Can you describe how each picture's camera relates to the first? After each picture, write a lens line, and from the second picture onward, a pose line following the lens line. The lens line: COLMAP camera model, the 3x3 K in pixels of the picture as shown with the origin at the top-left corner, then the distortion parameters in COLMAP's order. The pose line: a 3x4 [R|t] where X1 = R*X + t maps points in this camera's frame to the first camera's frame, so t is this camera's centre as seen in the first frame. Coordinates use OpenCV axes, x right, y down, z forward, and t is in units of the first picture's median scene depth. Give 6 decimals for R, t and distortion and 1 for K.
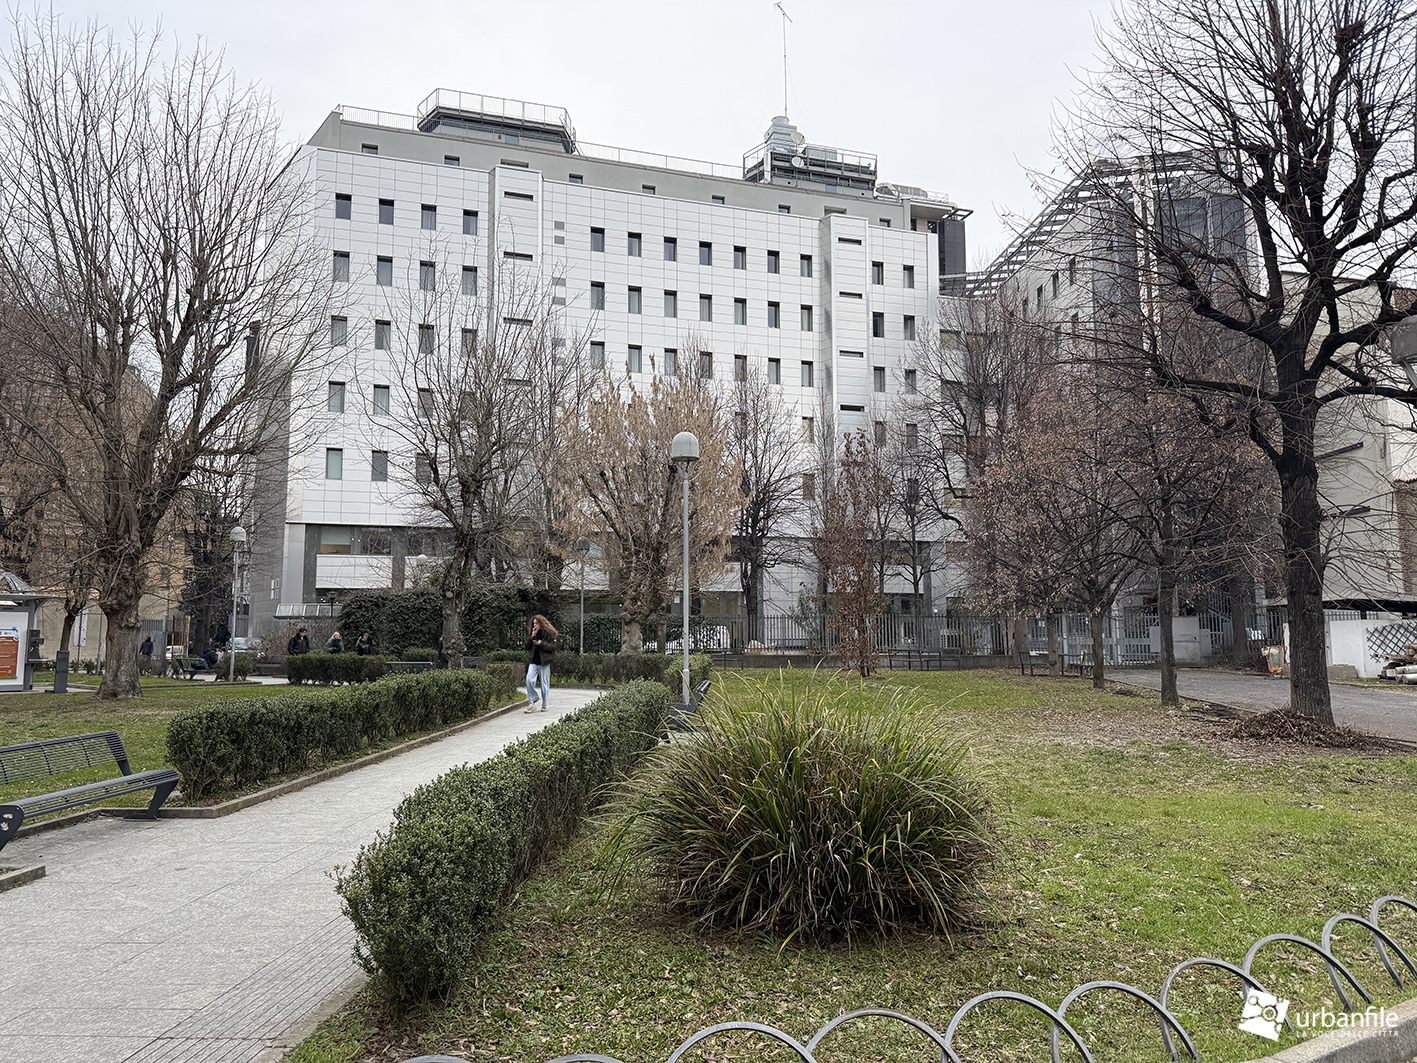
lens RADIAL K [[983.8, 0, 707.1], [0, 983.8, 561.7], [0, 0, 1]] dist [0.005089, -0.063430]
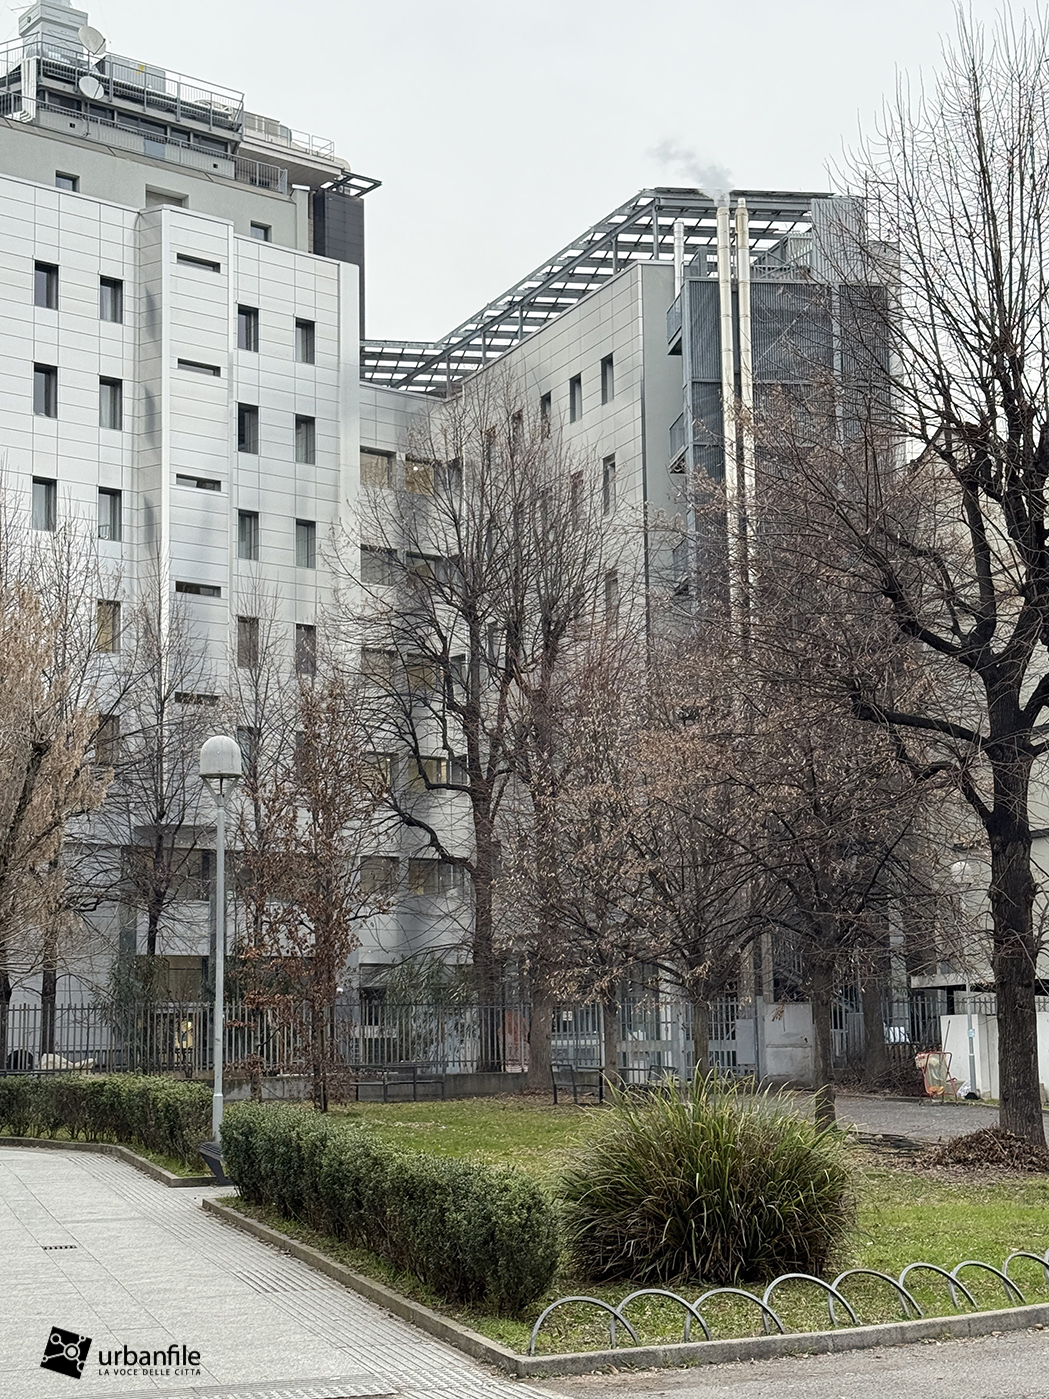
lens RADIAL K [[2254.9, 0, 524.5], [0, 2254.9, 699.5], [0, 0, 1]] dist [-0.122509, 0.150623]
pose [[0.932775, 0.051195, 0.356806, -0.103276], [-0.024970, 0.996662, -0.077725, -0.011388], [-0.359595, 0.063591, 0.930939, -0.139333]]
